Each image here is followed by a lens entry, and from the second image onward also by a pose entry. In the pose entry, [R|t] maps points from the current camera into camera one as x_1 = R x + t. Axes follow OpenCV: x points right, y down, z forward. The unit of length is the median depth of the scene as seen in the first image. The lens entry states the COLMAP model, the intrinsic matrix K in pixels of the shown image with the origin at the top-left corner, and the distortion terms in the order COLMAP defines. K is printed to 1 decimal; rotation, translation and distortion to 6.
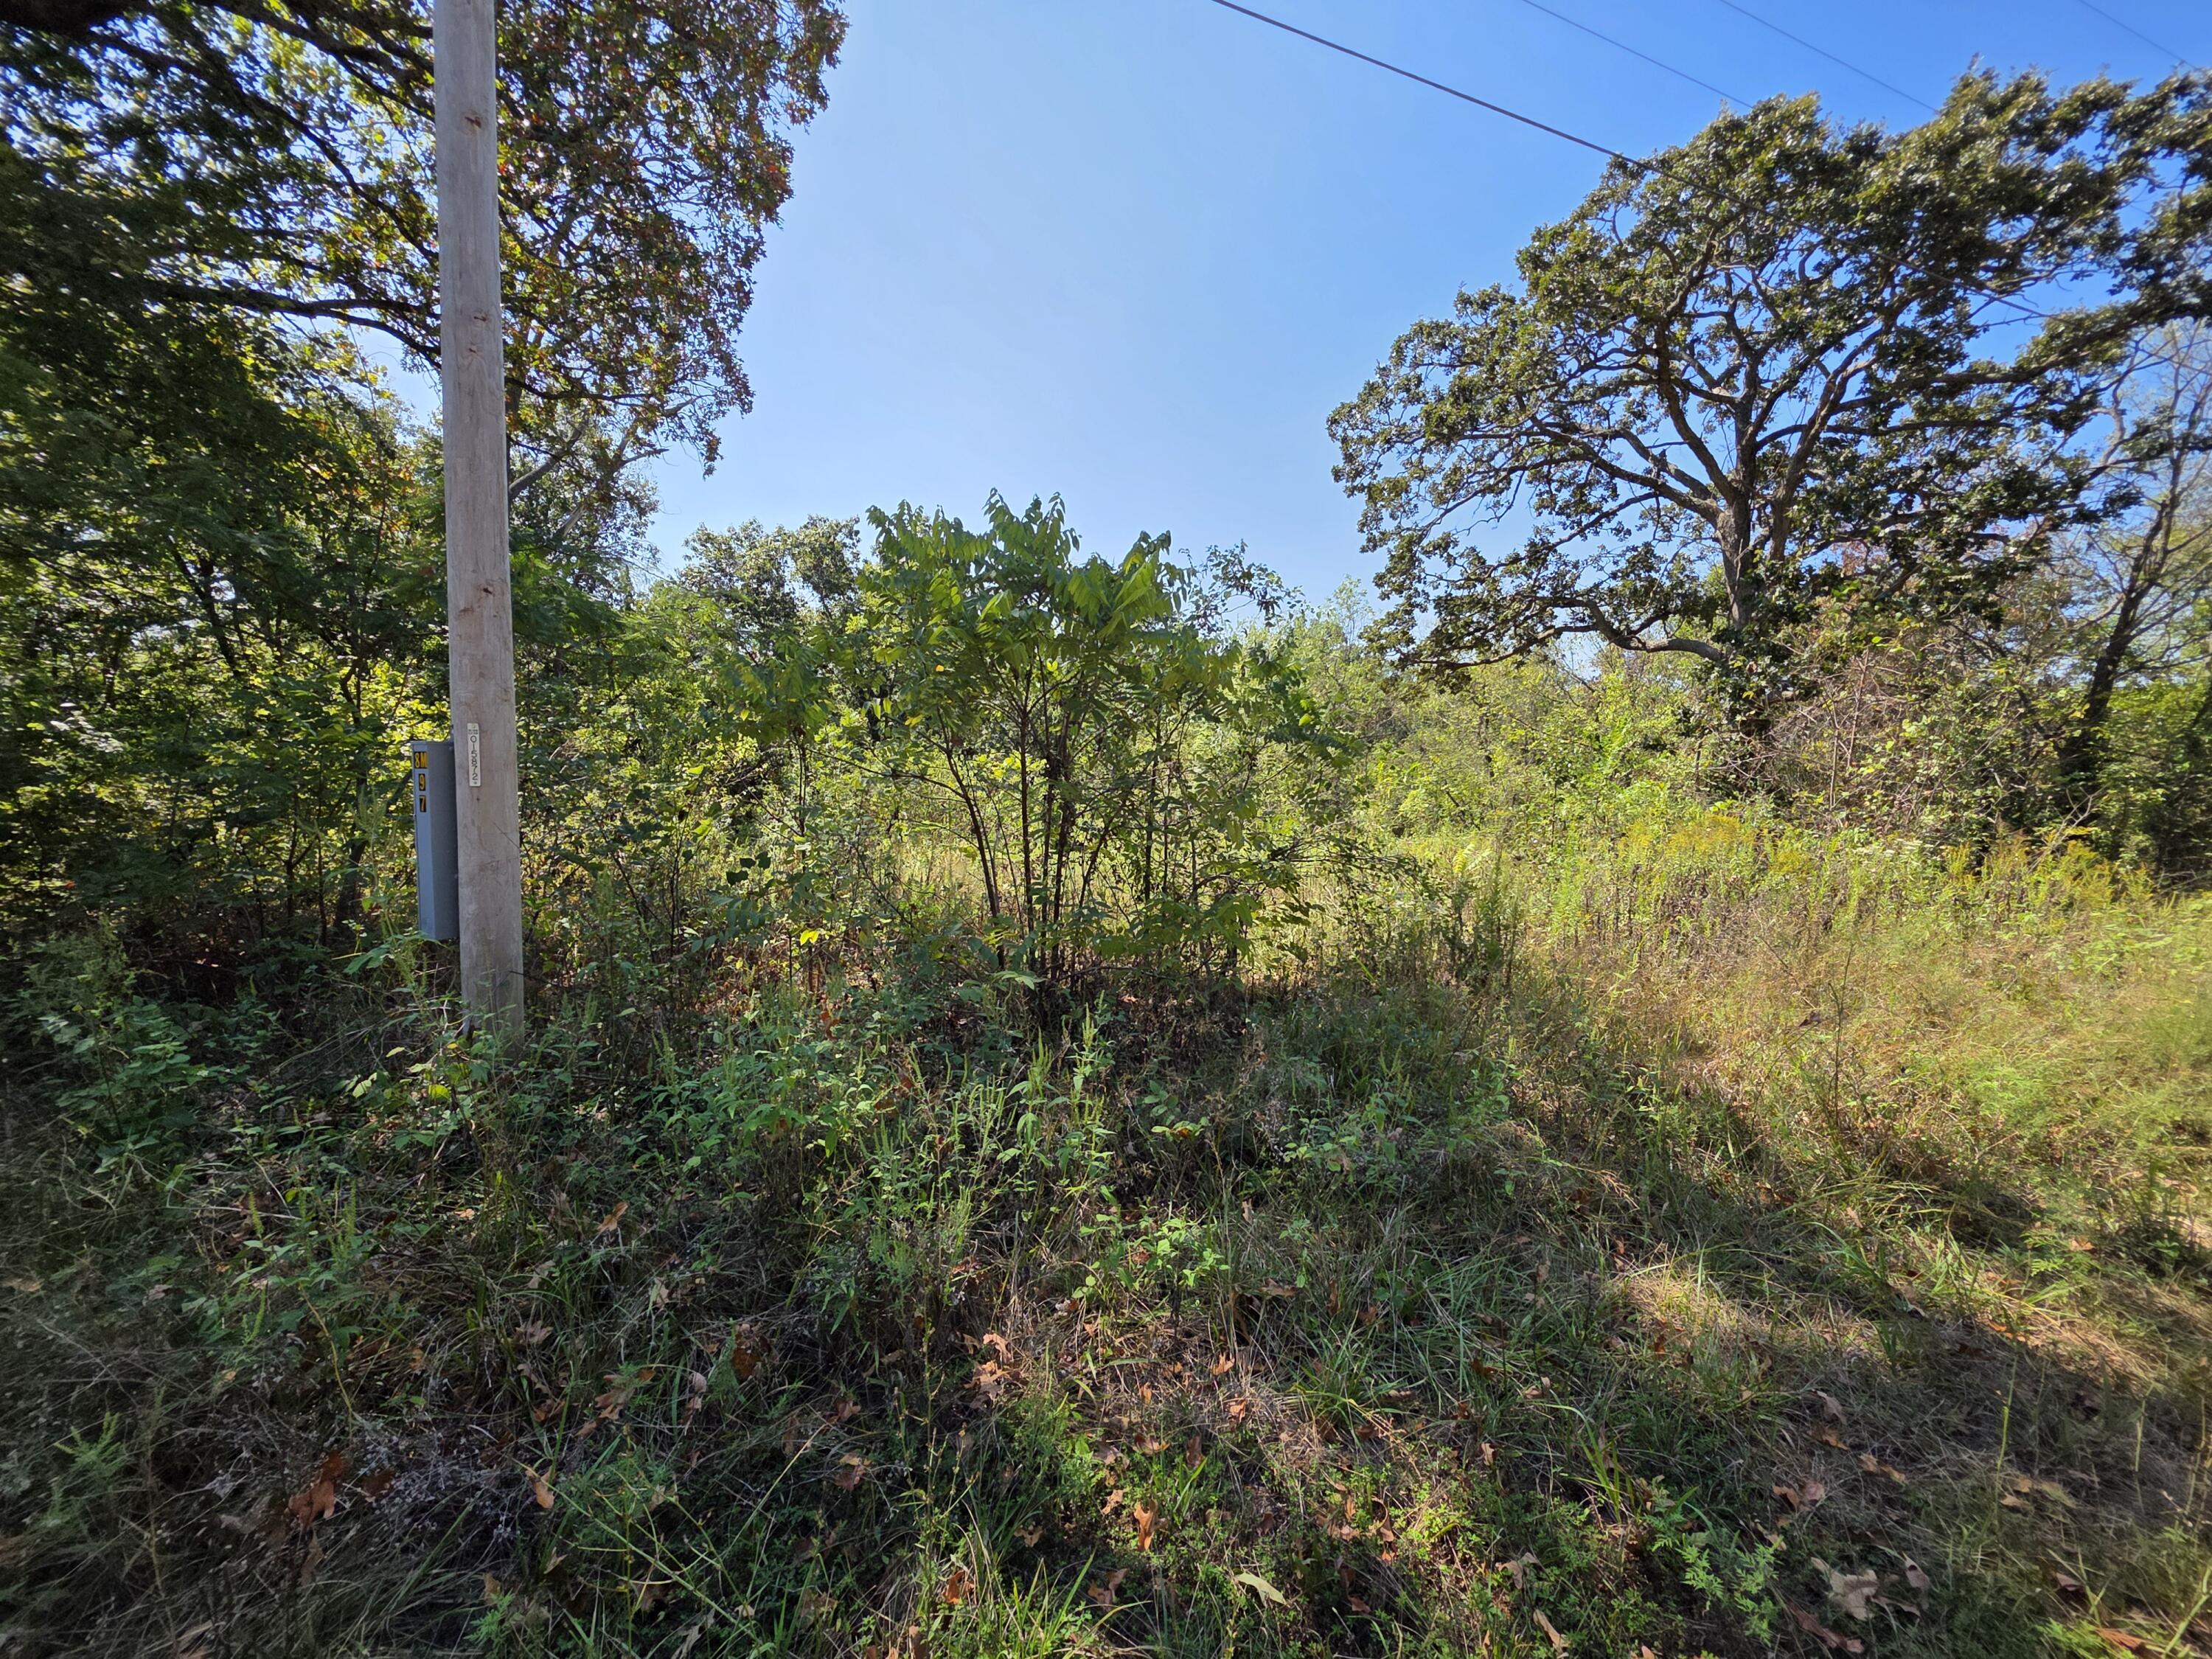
lens RADIAL K [[892.9, 0, 1106.0], [0, 892.9, 829.5], [0, 0, 1]] dist [-0.000890, -0.000276]
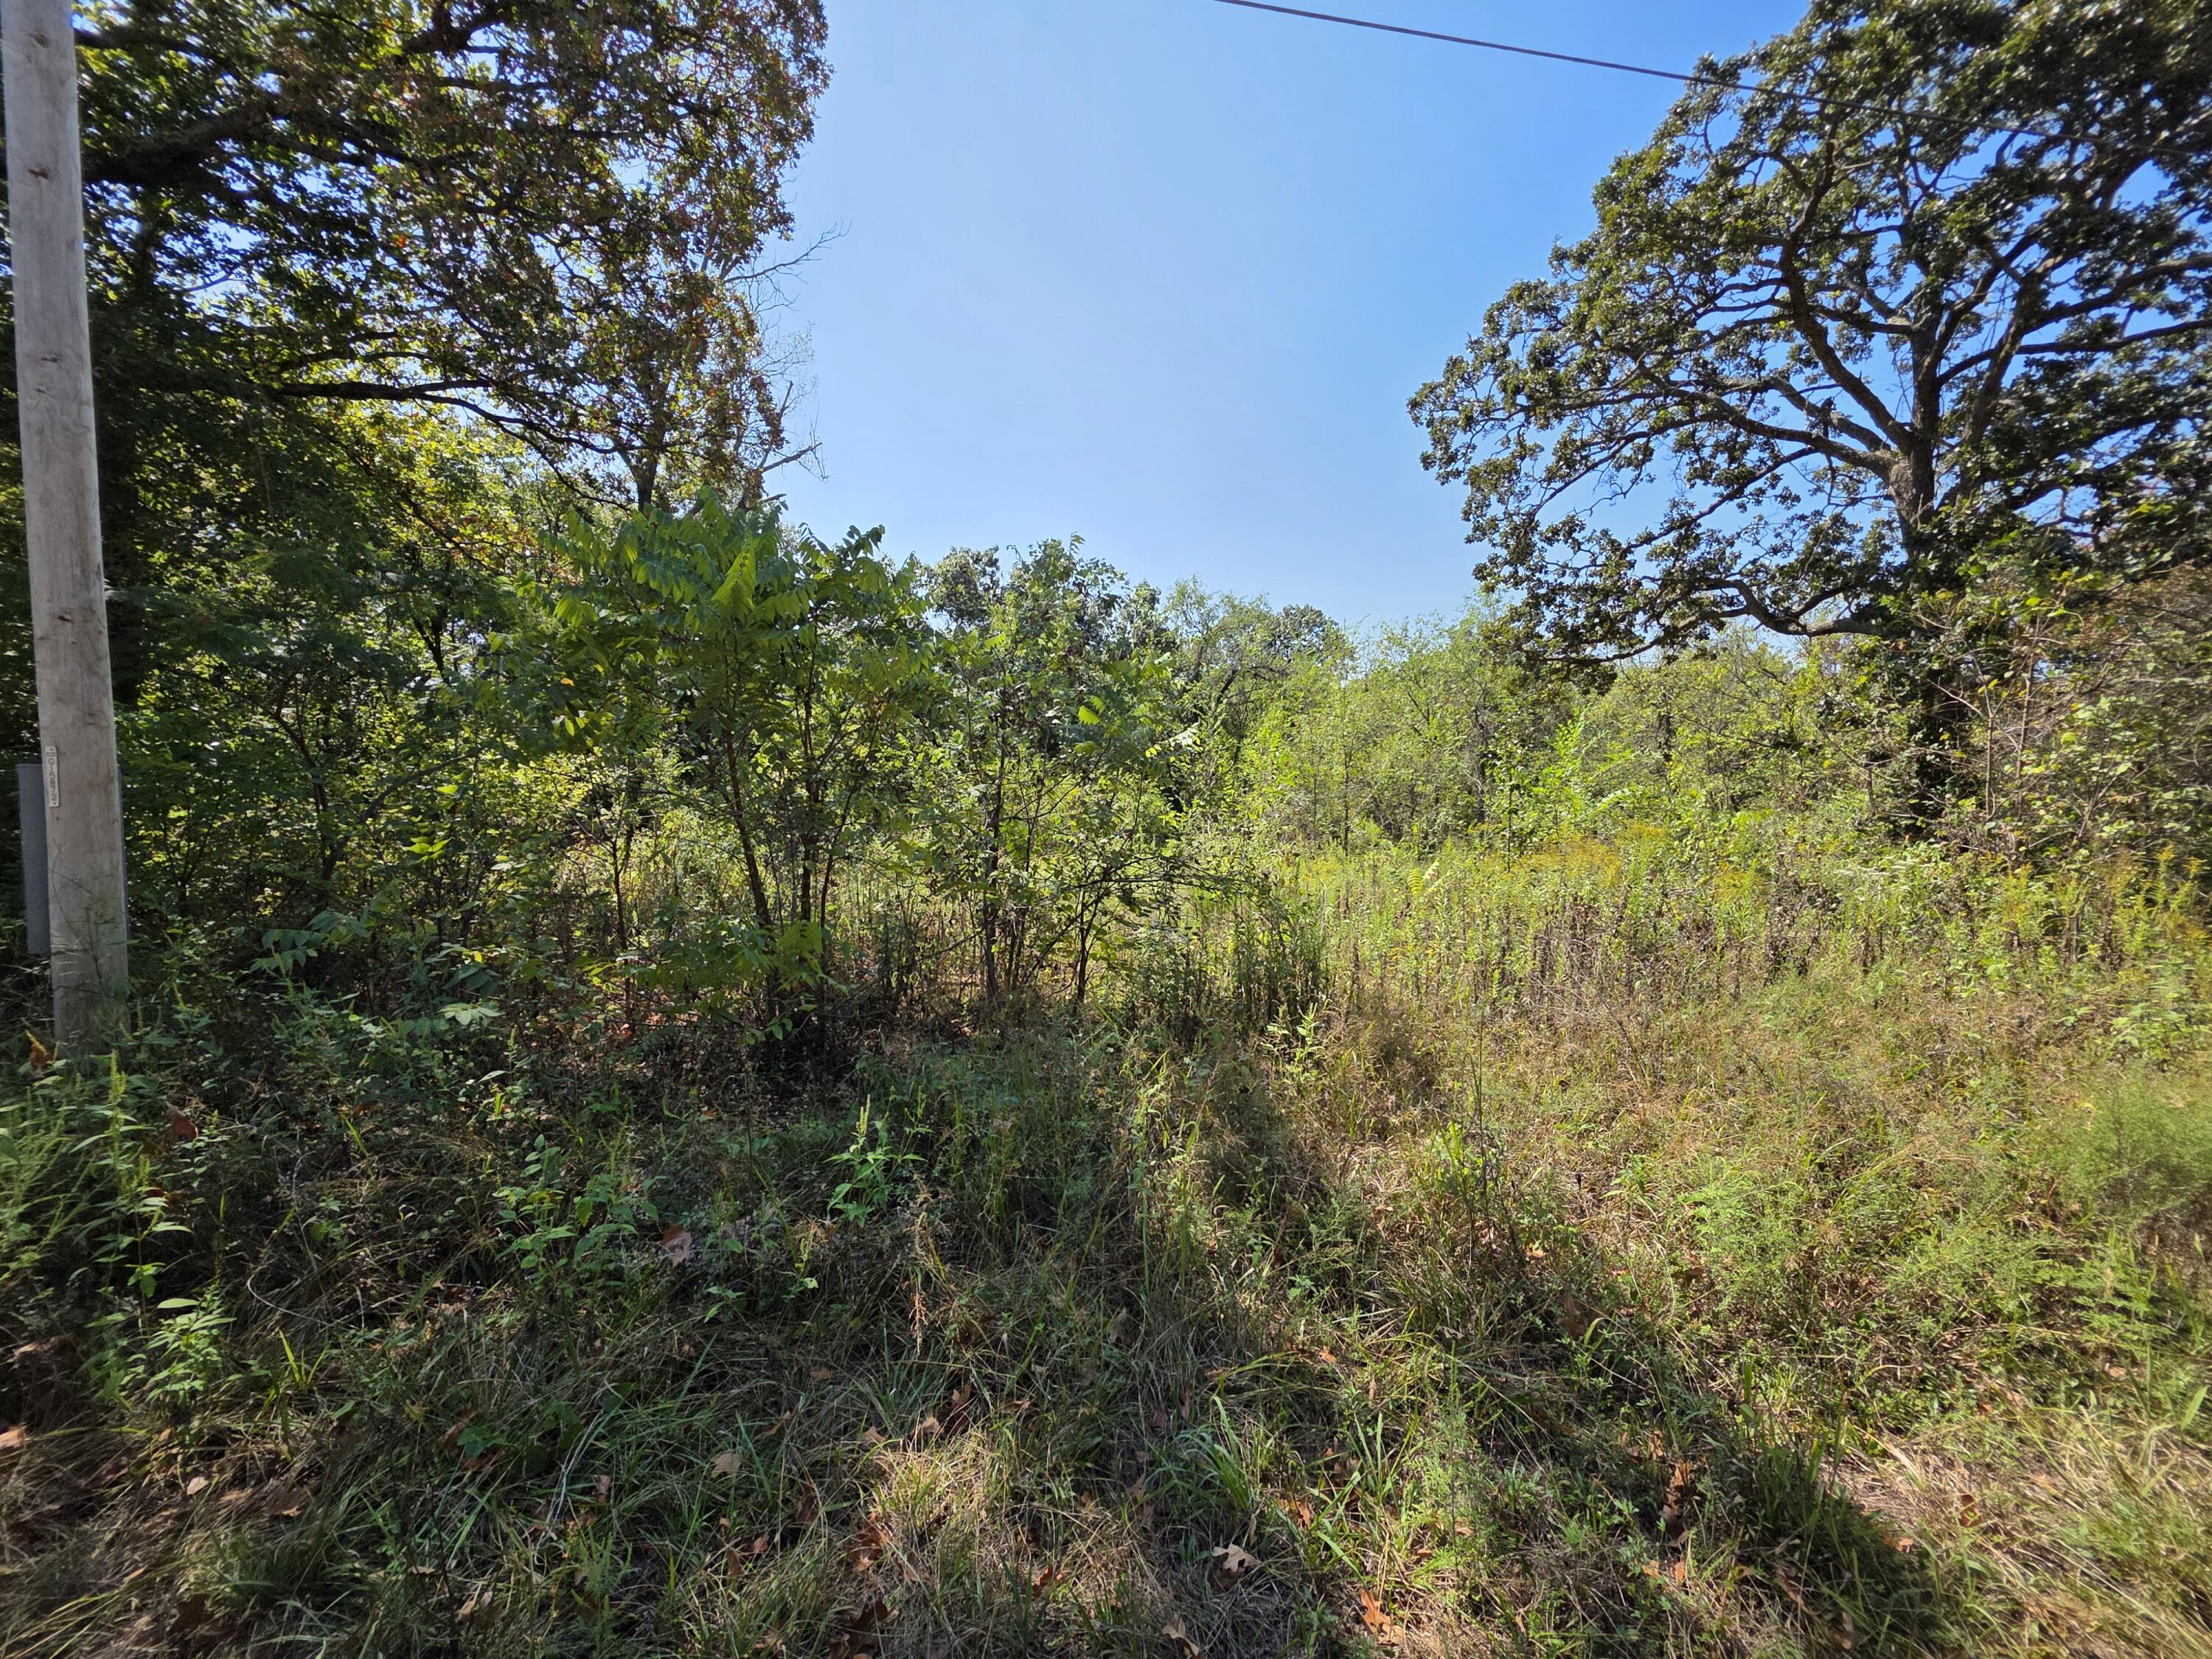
lens RADIAL K [[886.8, 0, 1106.0], [0, 886.8, 829.5], [0, 0, 1]] dist [0.000565, 0.000397]
pose [[0.978811, -0.004016, -0.204725, 0.121206], [0.000522, 0.999853, -0.017117, -0.001225], [0.204764, 0.016647, 0.978670, 0.039951]]
